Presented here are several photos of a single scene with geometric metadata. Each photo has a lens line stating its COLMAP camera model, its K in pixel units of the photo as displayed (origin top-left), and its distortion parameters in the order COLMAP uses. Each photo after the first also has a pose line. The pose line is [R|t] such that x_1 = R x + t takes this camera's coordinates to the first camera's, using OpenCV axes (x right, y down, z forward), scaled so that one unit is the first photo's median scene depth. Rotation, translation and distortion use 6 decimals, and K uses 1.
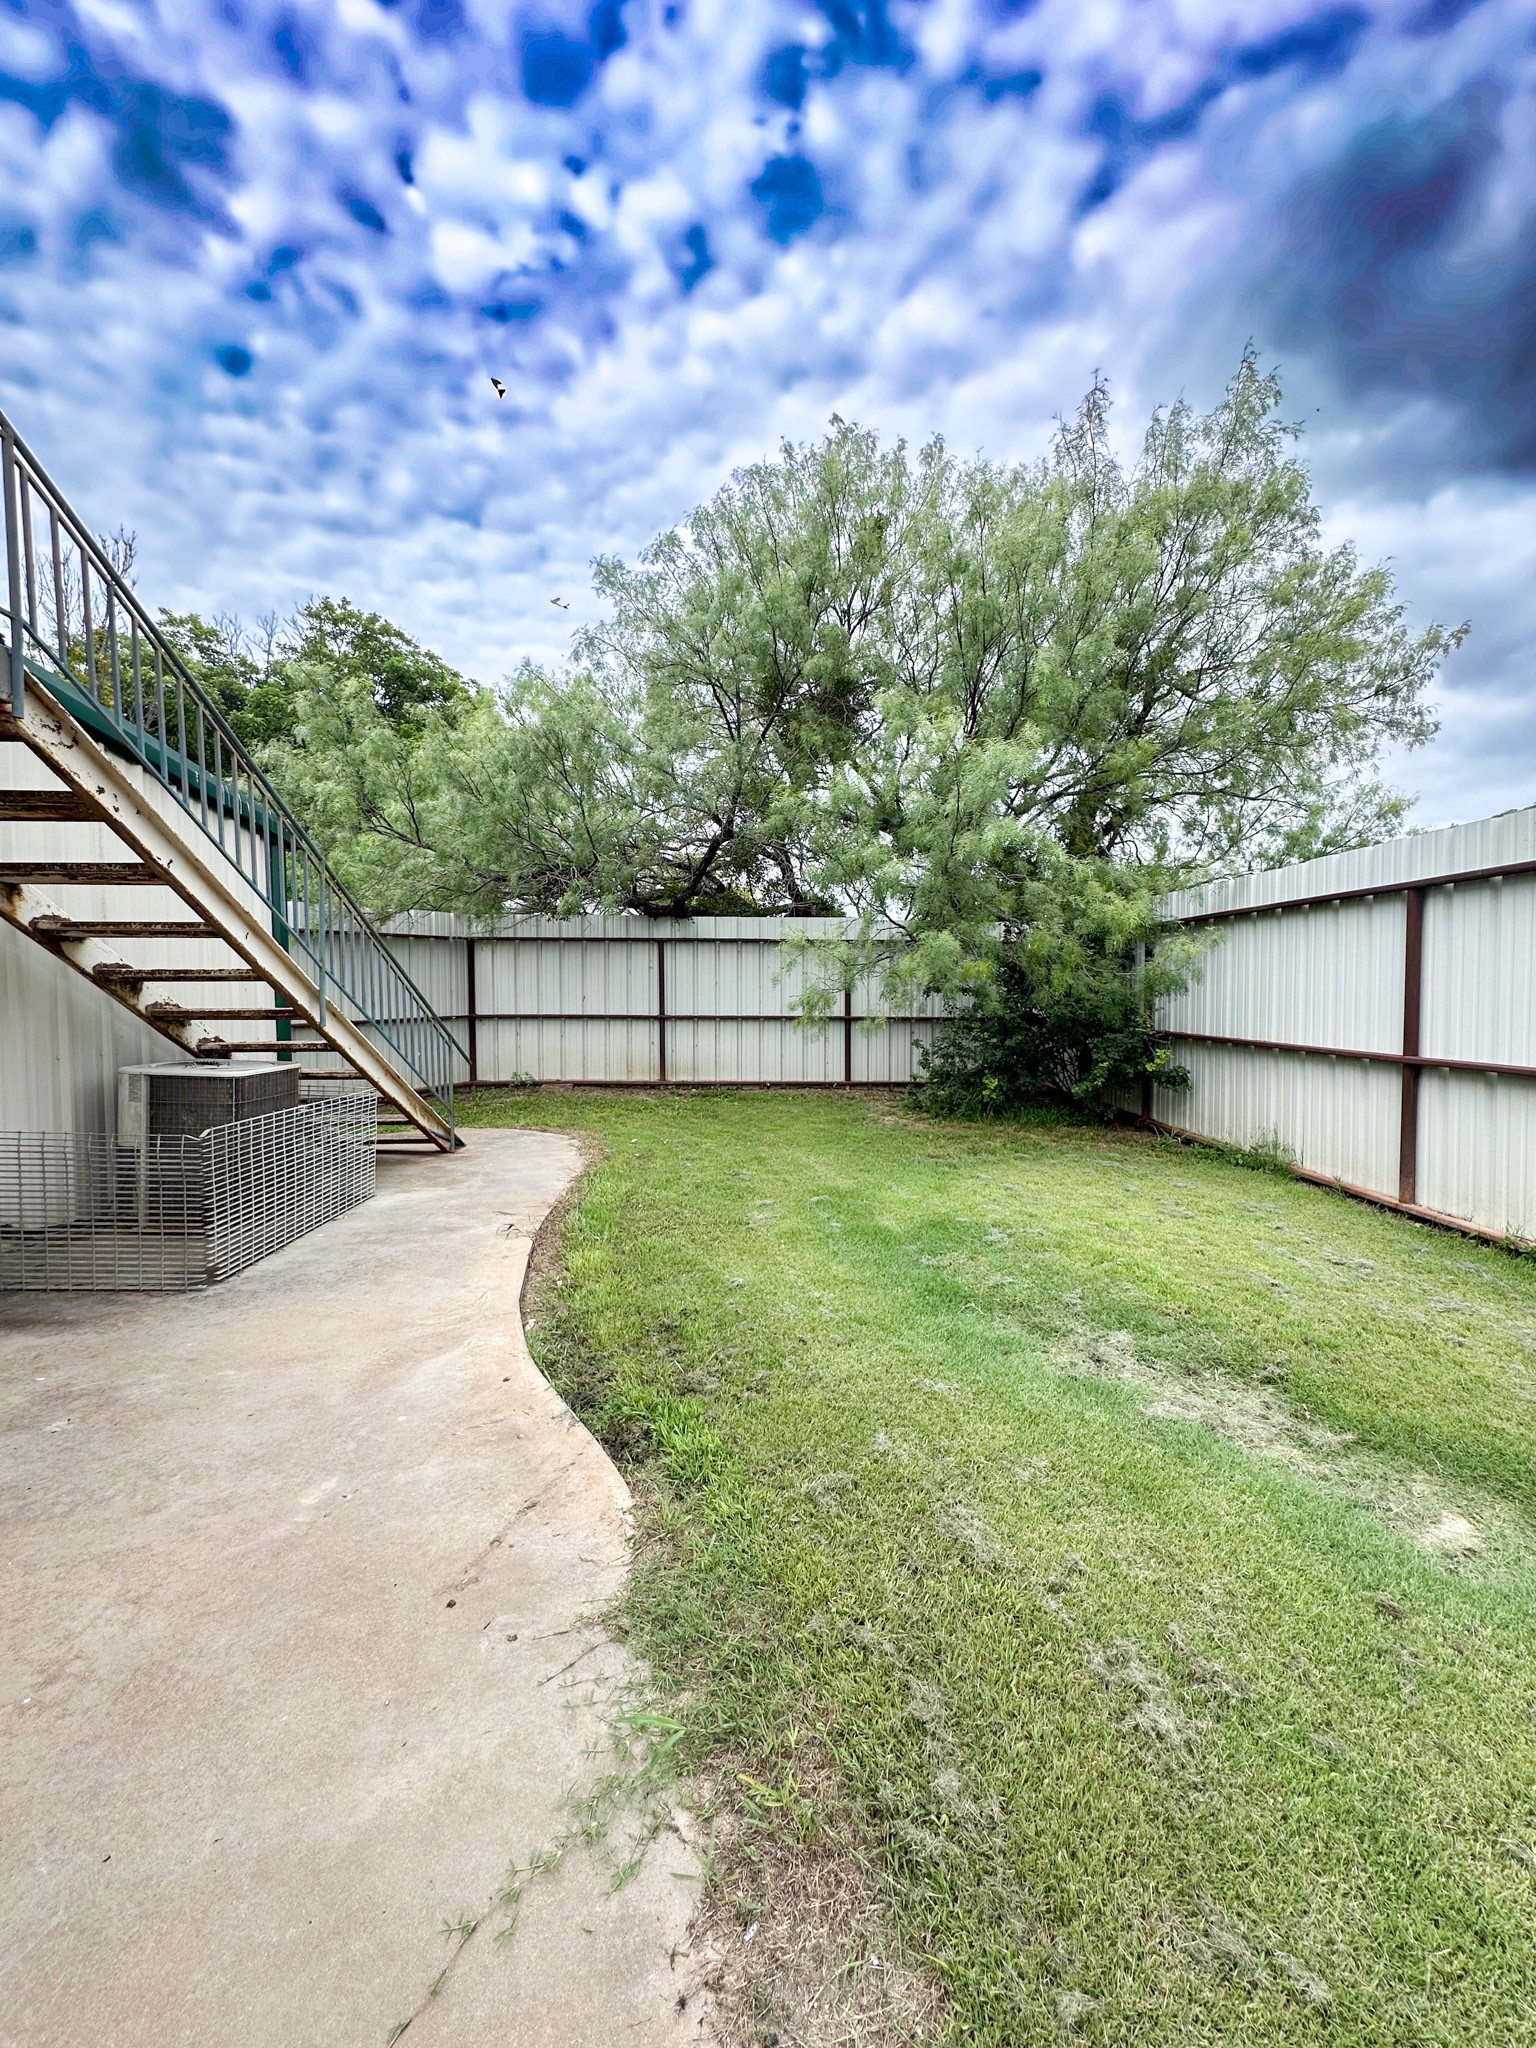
lens RADIAL K [[821.2, 0, 765.6], [0, 821.2, 1009.9], [0, 0, 1]] dist [-0.006303, -0.000295]
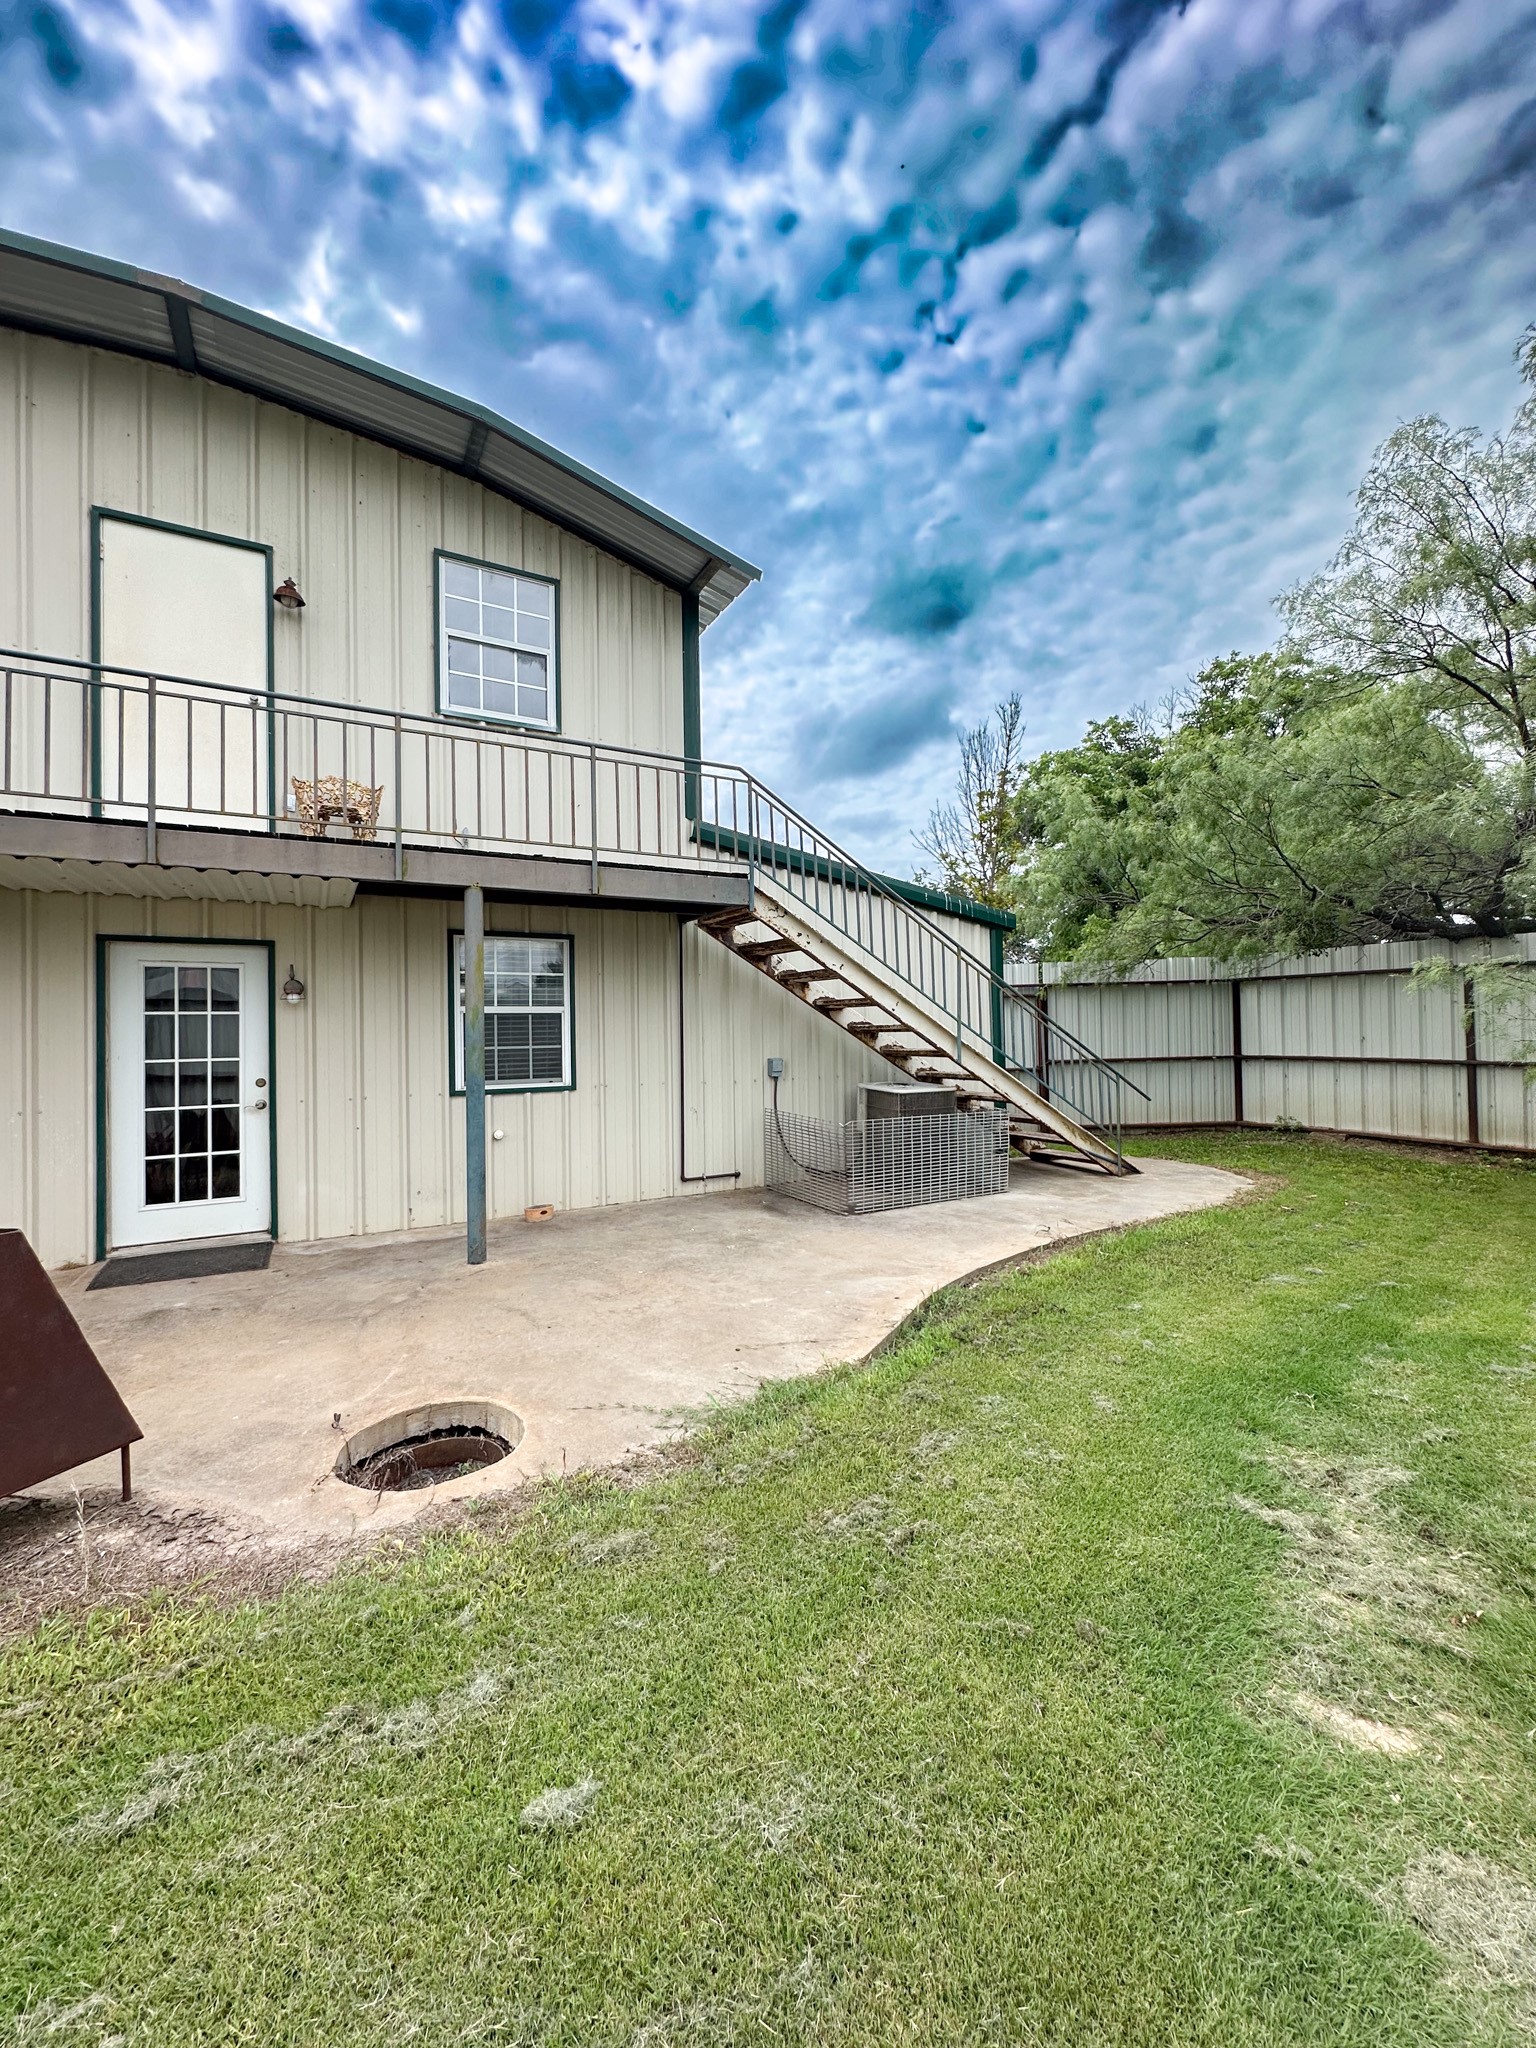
lens RADIAL K [[821.2, 0, 766.9], [0, 821.2, 1027.8], [0, 0, 1]] dist [-0.006303, -0.000295]
pose [[0.465438, -0.007886, -0.885045, 0.405304], [-0.009836, 0.999852, -0.014081, -0.012397], [0.885026, 0.015260, 0.465292, 0.028701]]
